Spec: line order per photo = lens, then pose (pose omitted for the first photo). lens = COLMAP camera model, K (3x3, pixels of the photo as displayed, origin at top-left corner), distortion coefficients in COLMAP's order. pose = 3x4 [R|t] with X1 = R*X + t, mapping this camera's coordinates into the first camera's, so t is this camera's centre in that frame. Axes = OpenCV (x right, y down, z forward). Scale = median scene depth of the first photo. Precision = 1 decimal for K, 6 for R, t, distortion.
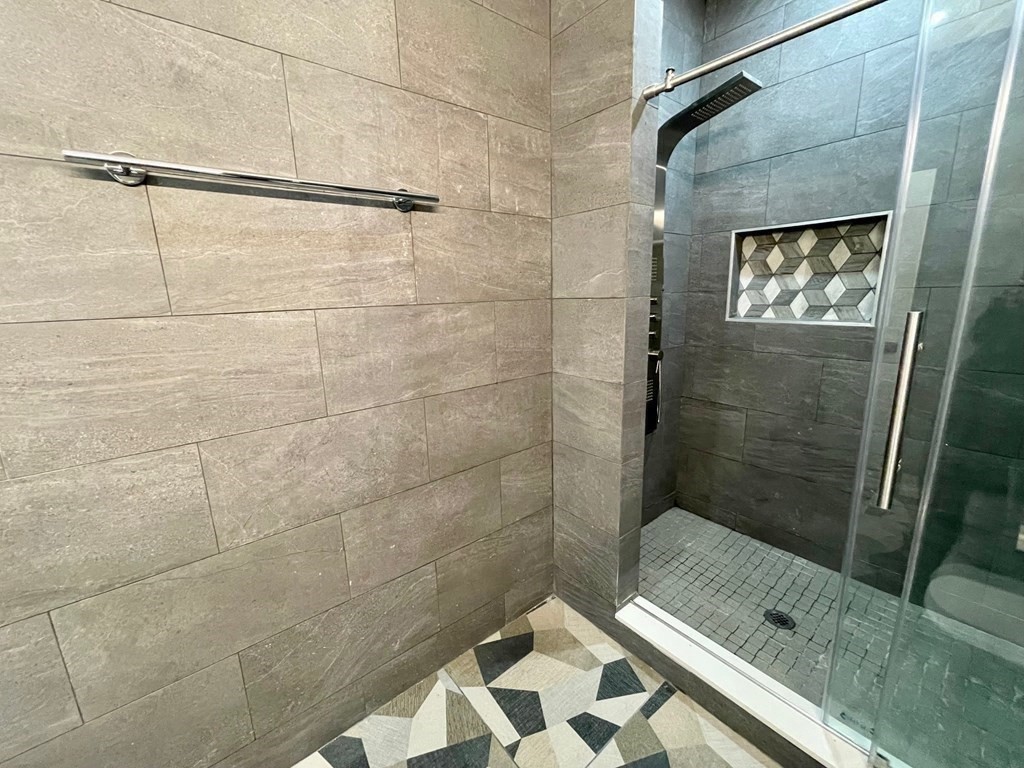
lens RADIAL K [[412.5, 0, 511.5], [0, 412.5, 381.2], [0, 0, 1]] dist [-0.001473, 0.000404]
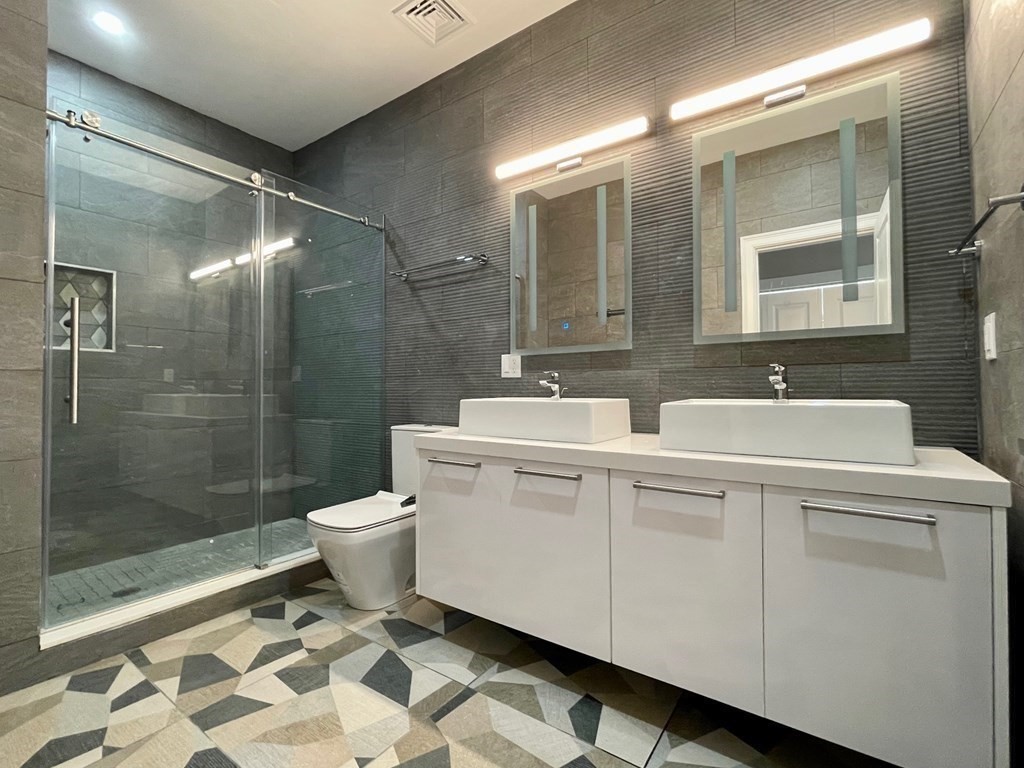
lens RADIAL K [[468.7, 0, 512.0], [0, 468.7, 384.0], [0, 0, 1]] dist [0.000689, -0.000058]
pose [[-0.270239, 0.041974, 0.961878, -0.848773], [0.218480, 0.975660, 0.018807, 0.202687], [-0.937677, 0.215233, -0.272832, 0.202576]]
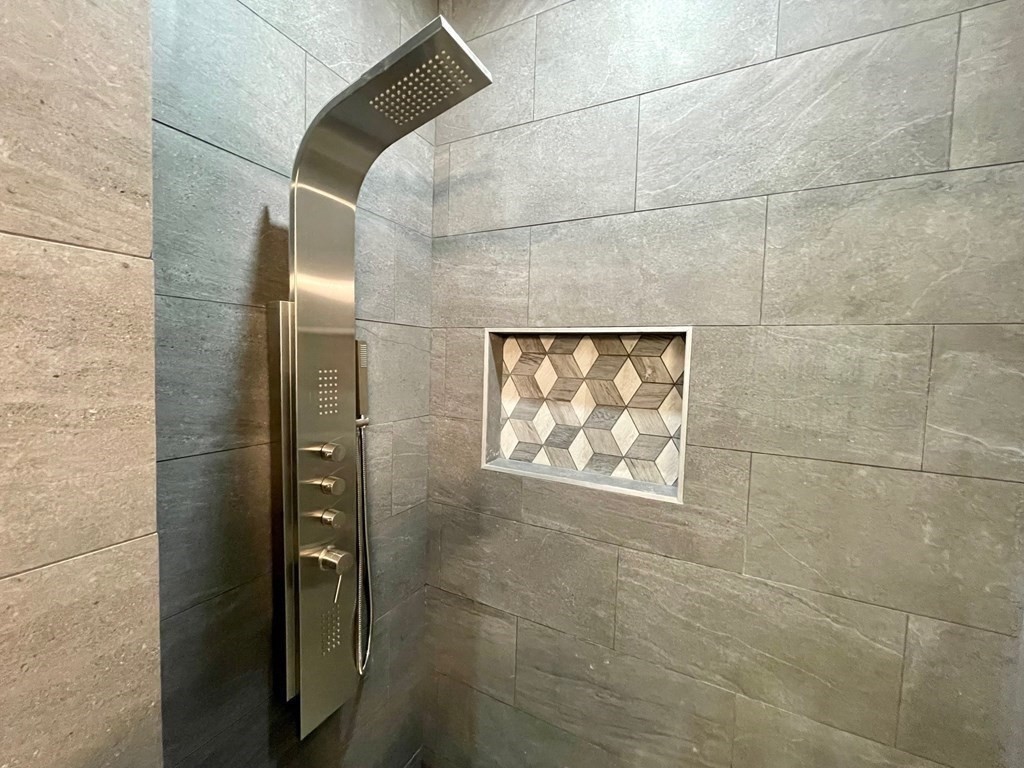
lens RADIAL K [[412.5, 0, 511.5], [0, 412.5, 381.2], [0, 0, 1]] dist [-0.001473, 0.000404]
pose [[0.917363, 0.033132, 0.396671, 0.355322], [0.027651, 0.988818, -0.146540, -0.208698], [-0.397091, 0.145399, 0.906189, 0.463821]]
